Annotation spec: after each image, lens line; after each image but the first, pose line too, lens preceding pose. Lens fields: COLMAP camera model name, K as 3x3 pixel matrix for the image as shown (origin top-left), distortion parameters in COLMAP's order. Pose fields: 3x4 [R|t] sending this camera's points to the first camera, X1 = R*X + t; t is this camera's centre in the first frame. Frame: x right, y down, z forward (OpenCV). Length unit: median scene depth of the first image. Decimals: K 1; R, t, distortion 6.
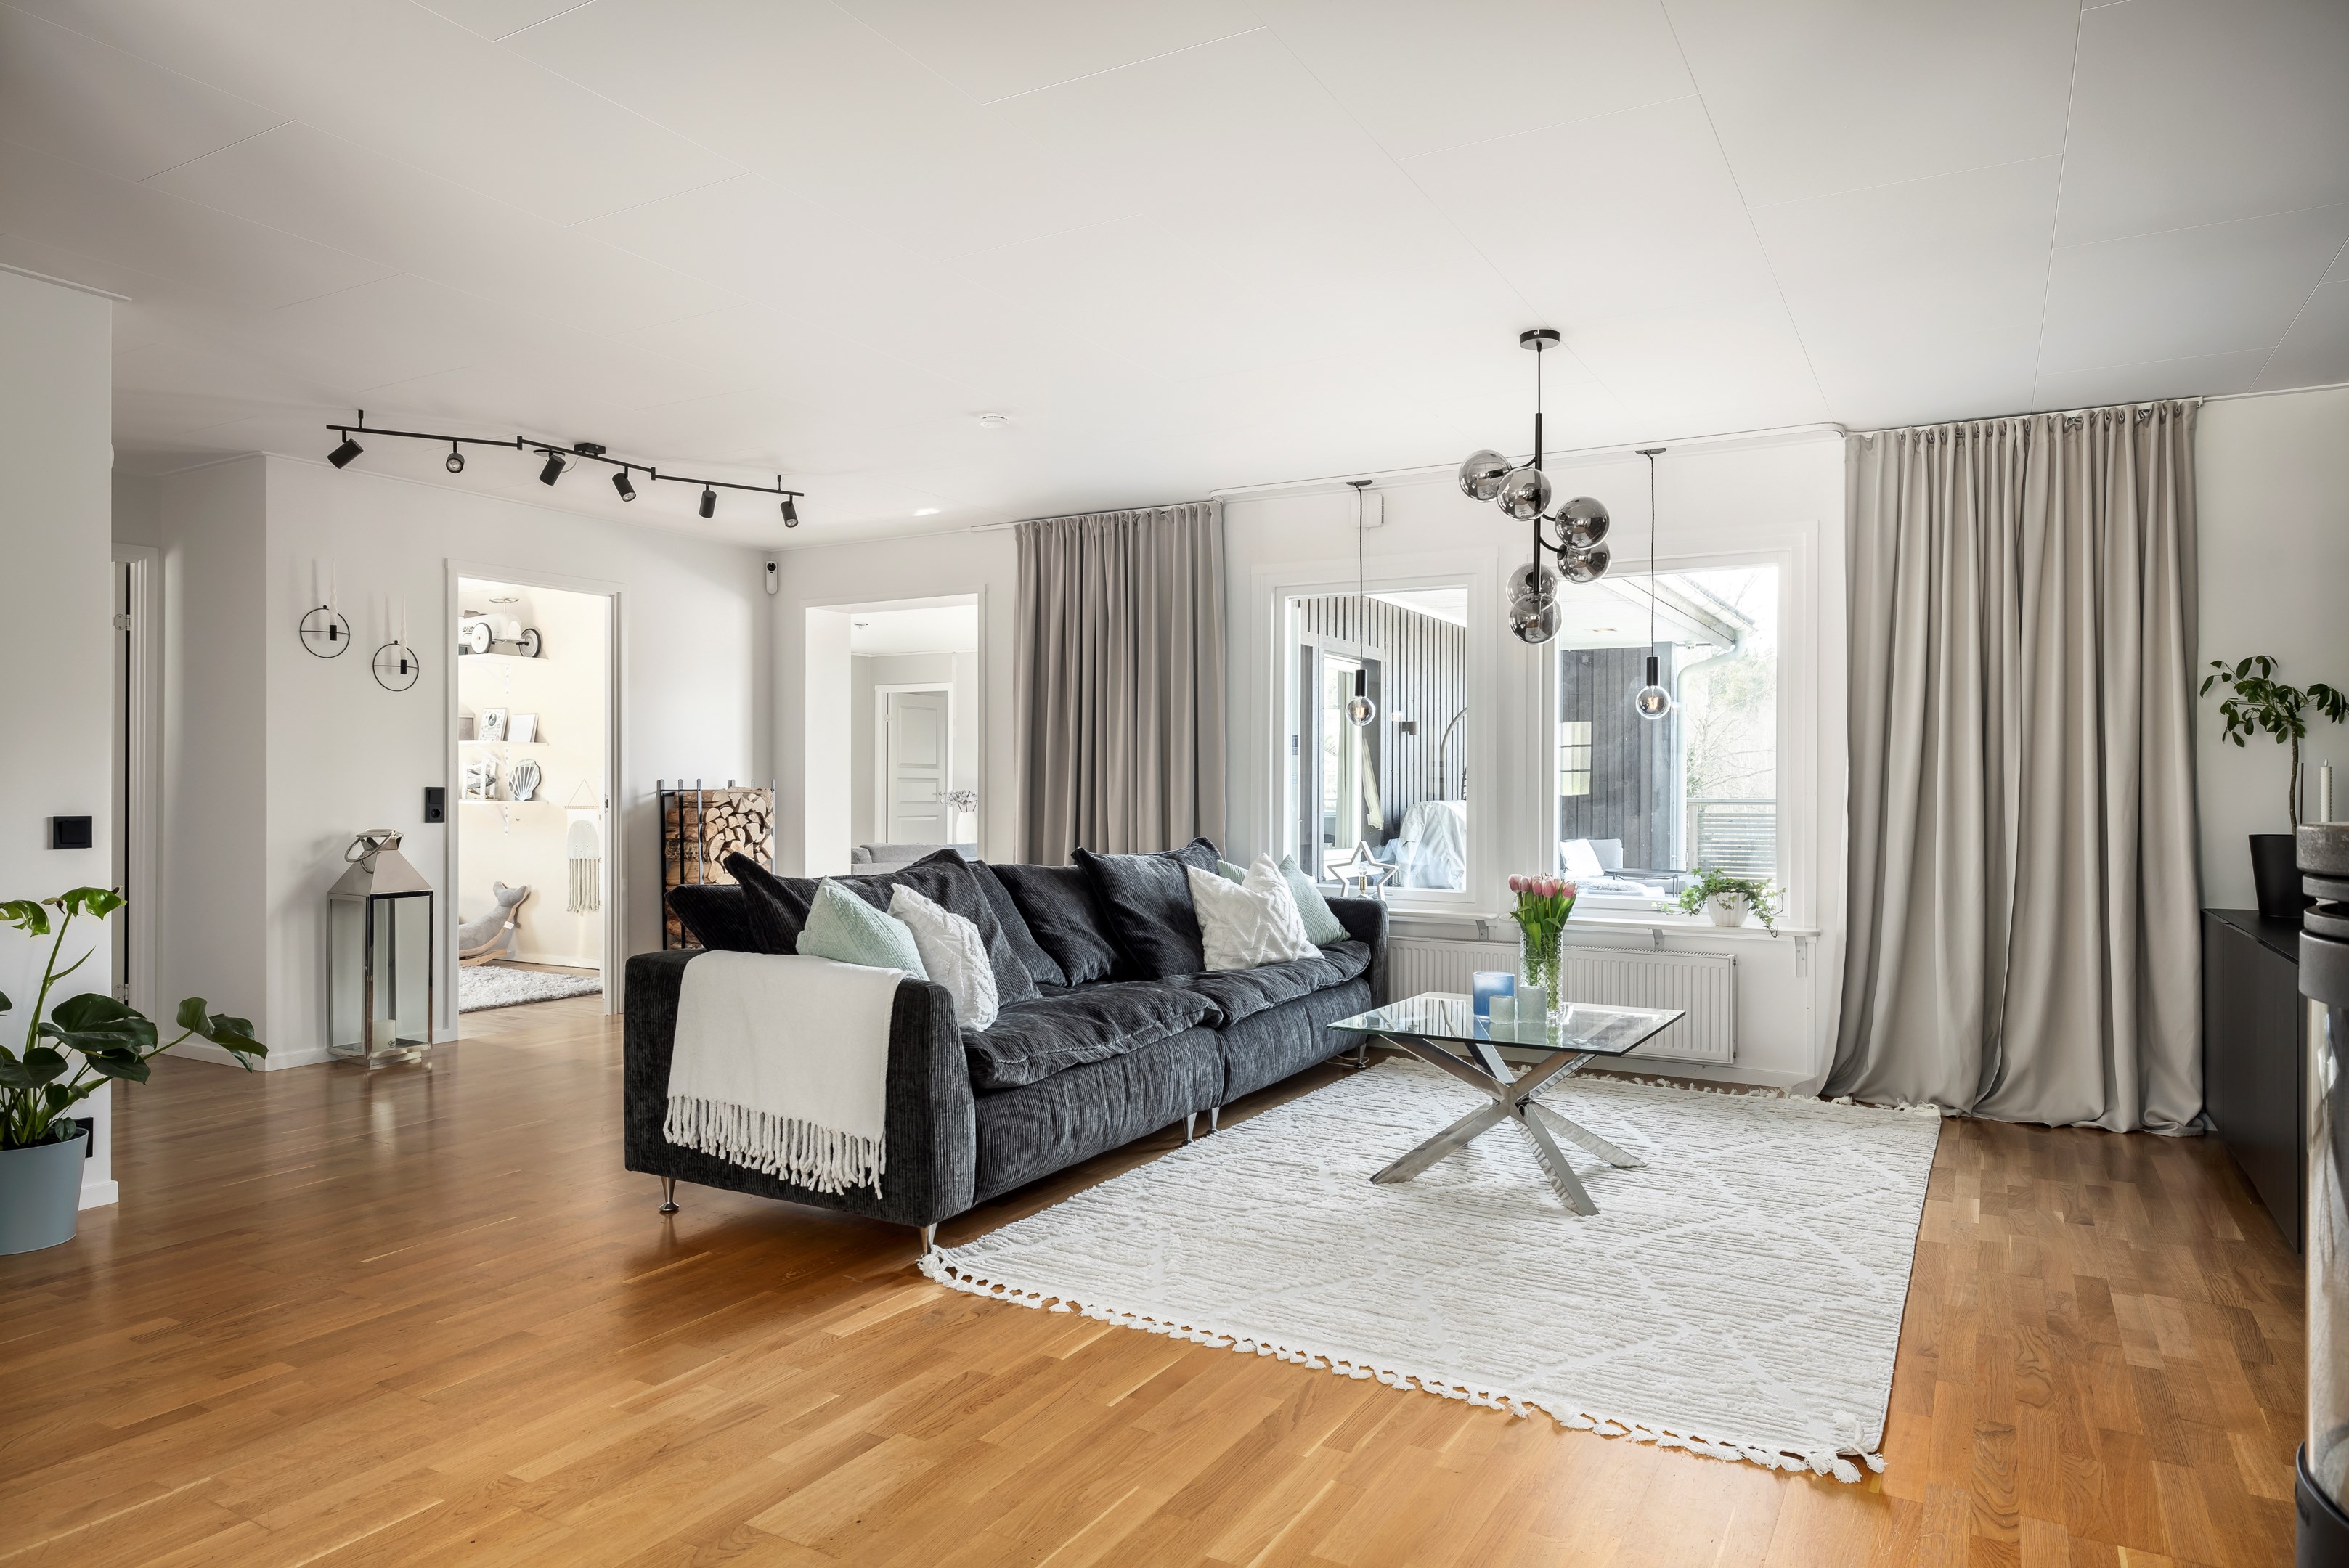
lens RADIAL K [[1435.5, 0, 1174.5], [0, 1435.5, 784.0], [0, 0, 1]] dist [-0.000820, -0.000936]
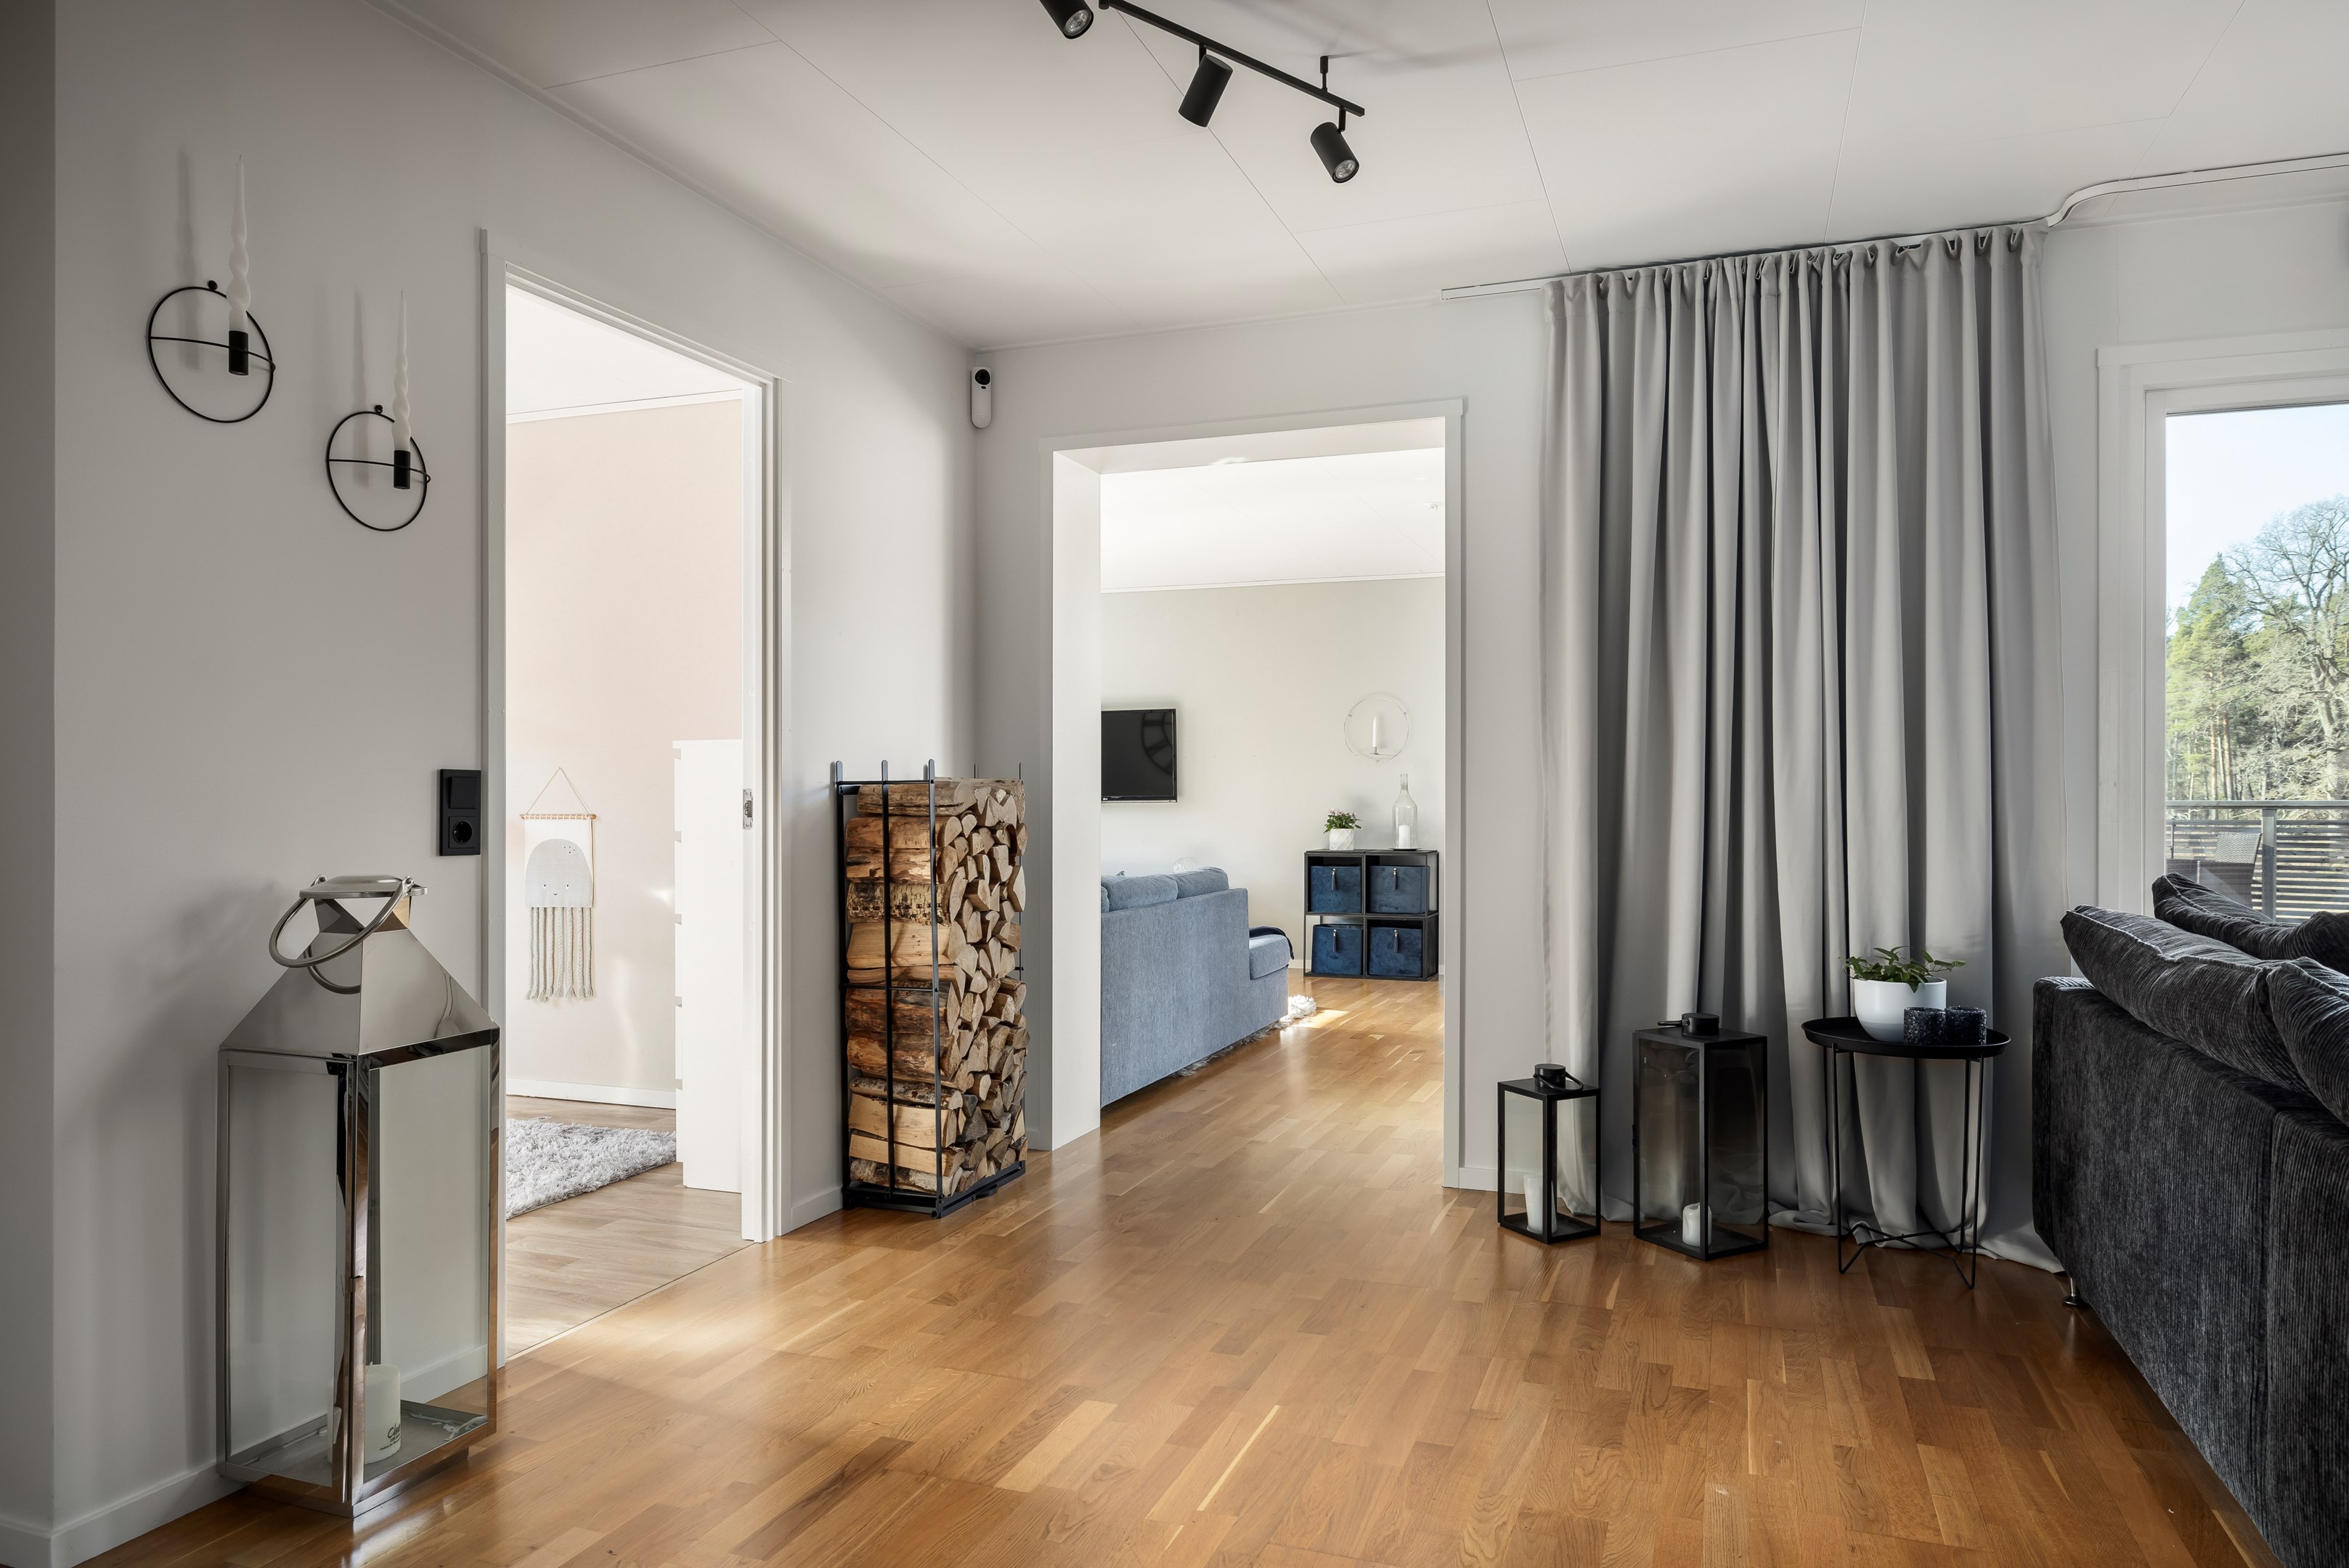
lens RADIAL K [[1491.2, 0, 1174.5], [0, 1491.2, 784.0], [0, 0, 1]] dist [-0.001496, -0.001556]
pose [[0.987225, -0.000093, 0.159332, -0.485247], [0.000543, 0.999996, -0.002777, 0.009621], [-0.159331, 0.002828, 0.987221, 0.689317]]
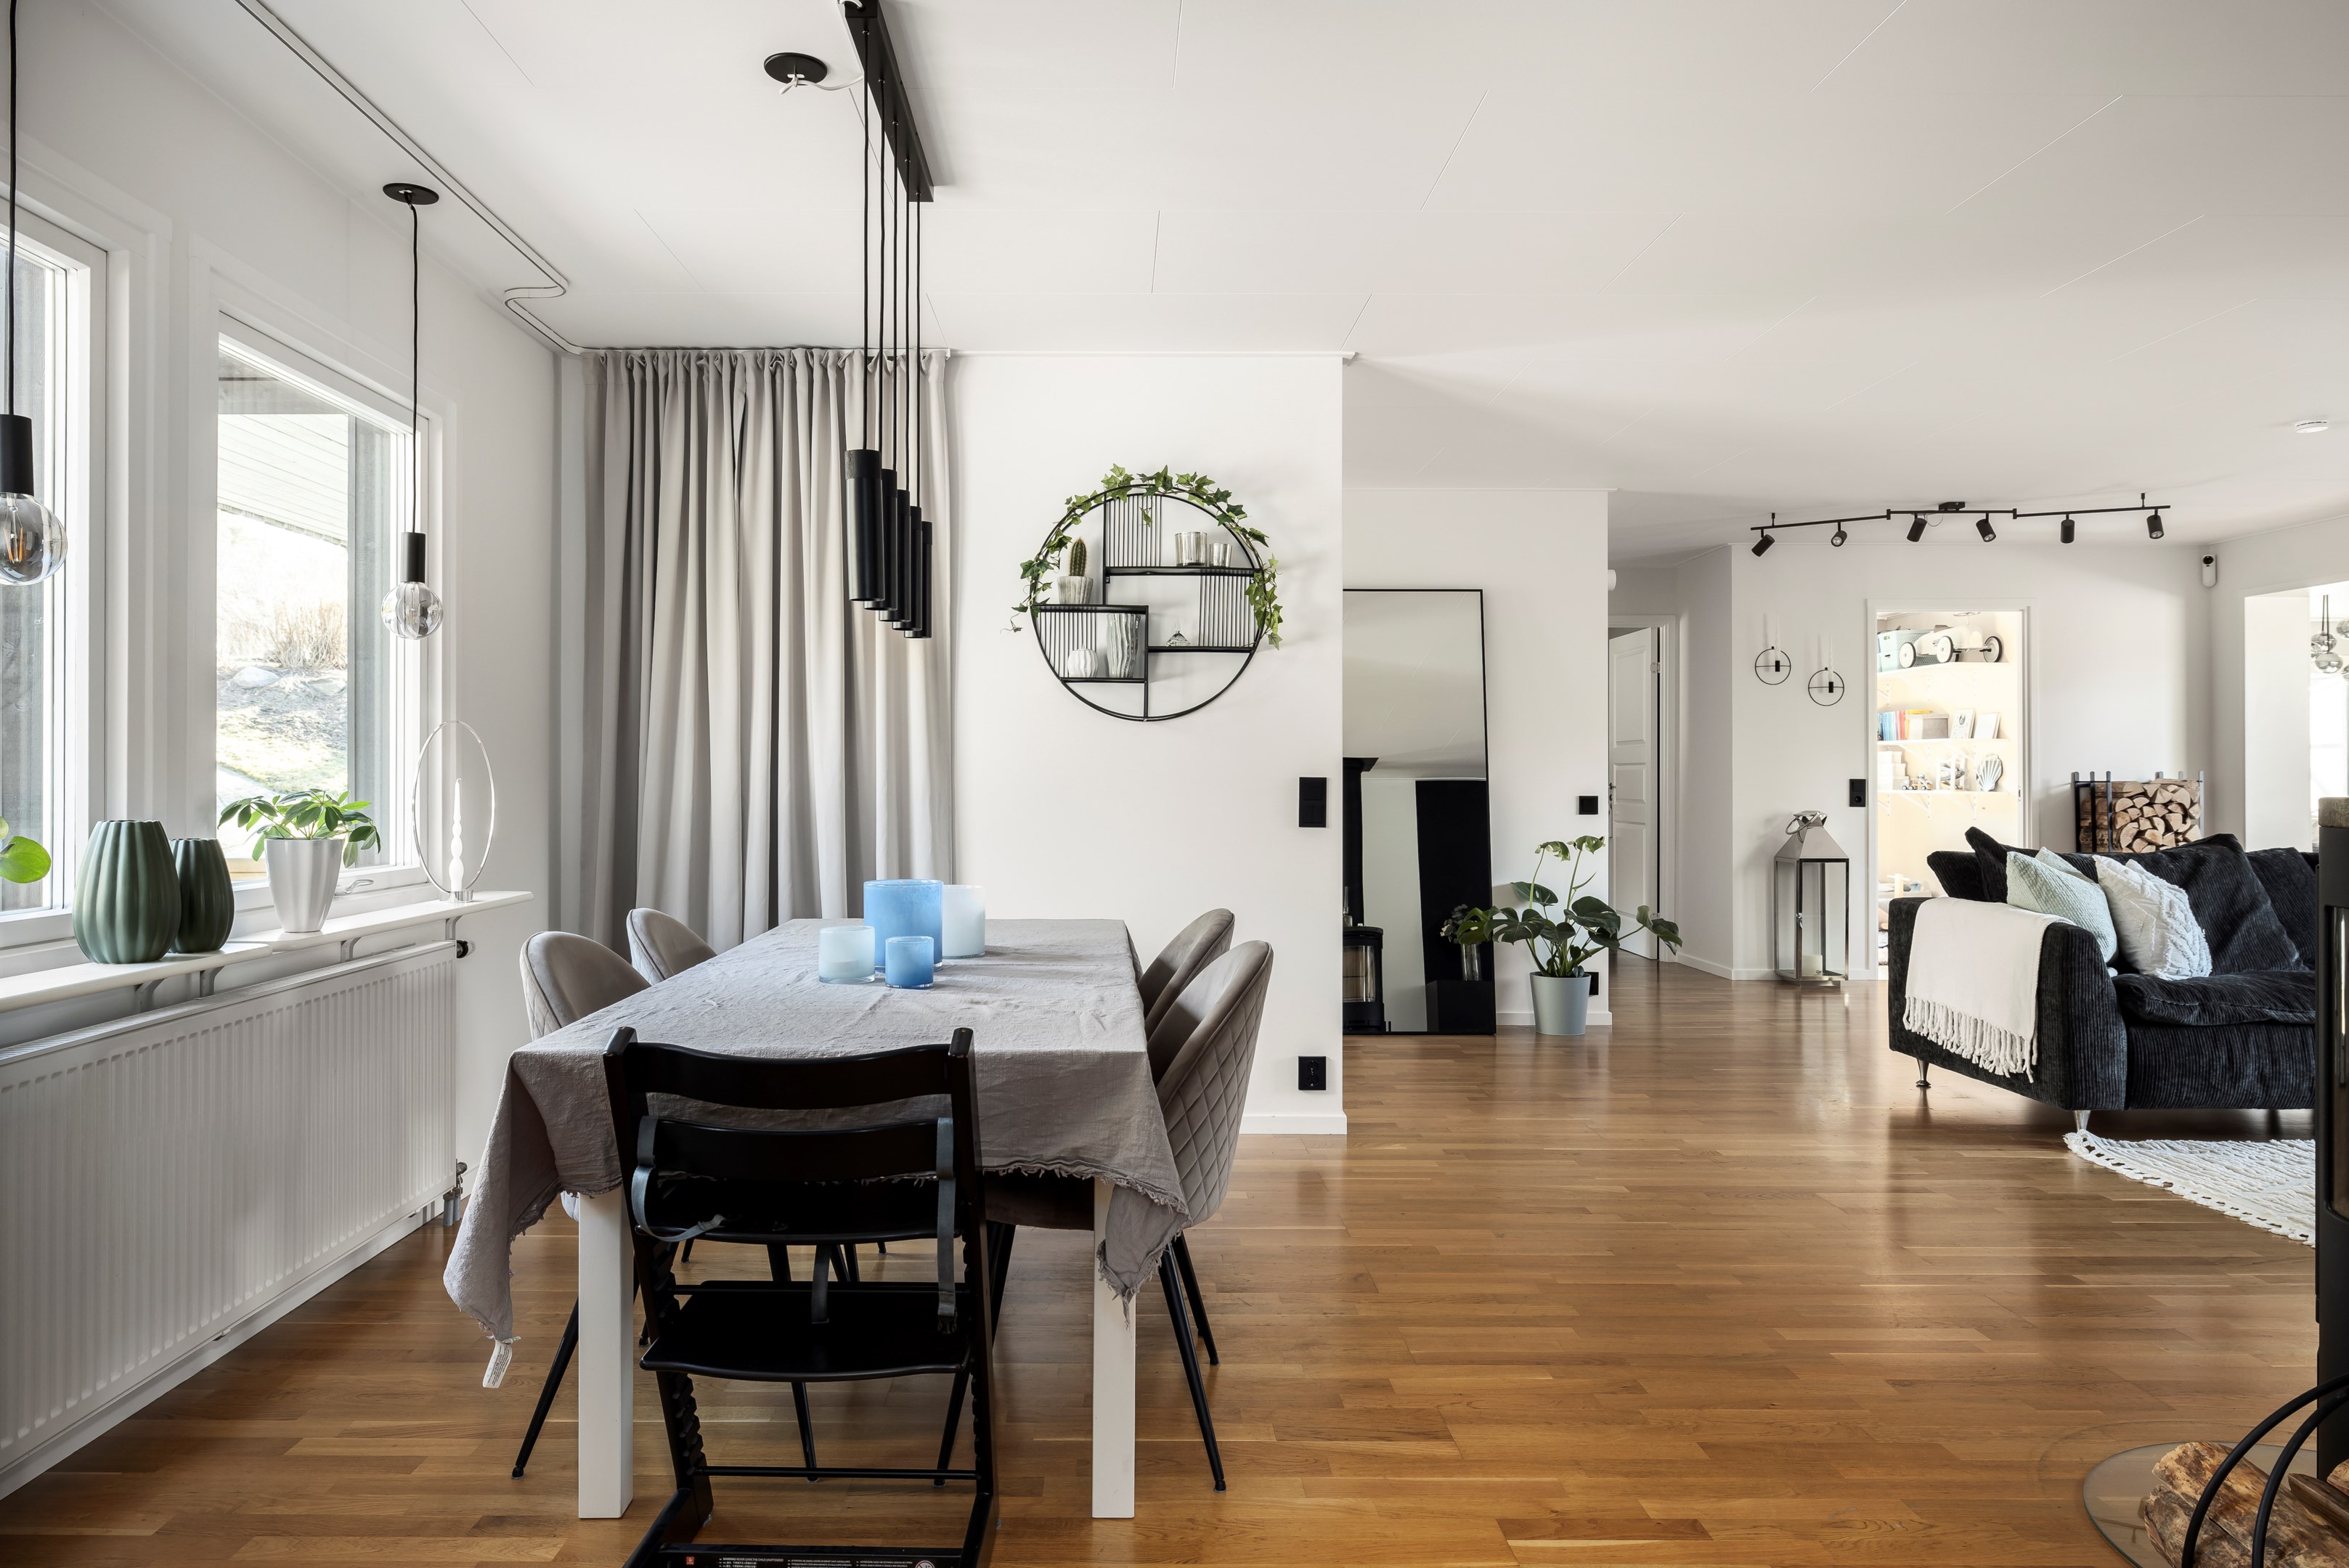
lens RADIAL K [[1477.0, 0, 1128.5], [0, 1477.0, 776.6], [0, 0, 1]] dist [-0.000217, -0.000024]
pose [[0.503196, -0.003155, -0.864166, 0.379548], [0.003187, 0.999993, -0.001795, 0.000322], [0.864166, -0.001851, 0.503203, -0.289368]]
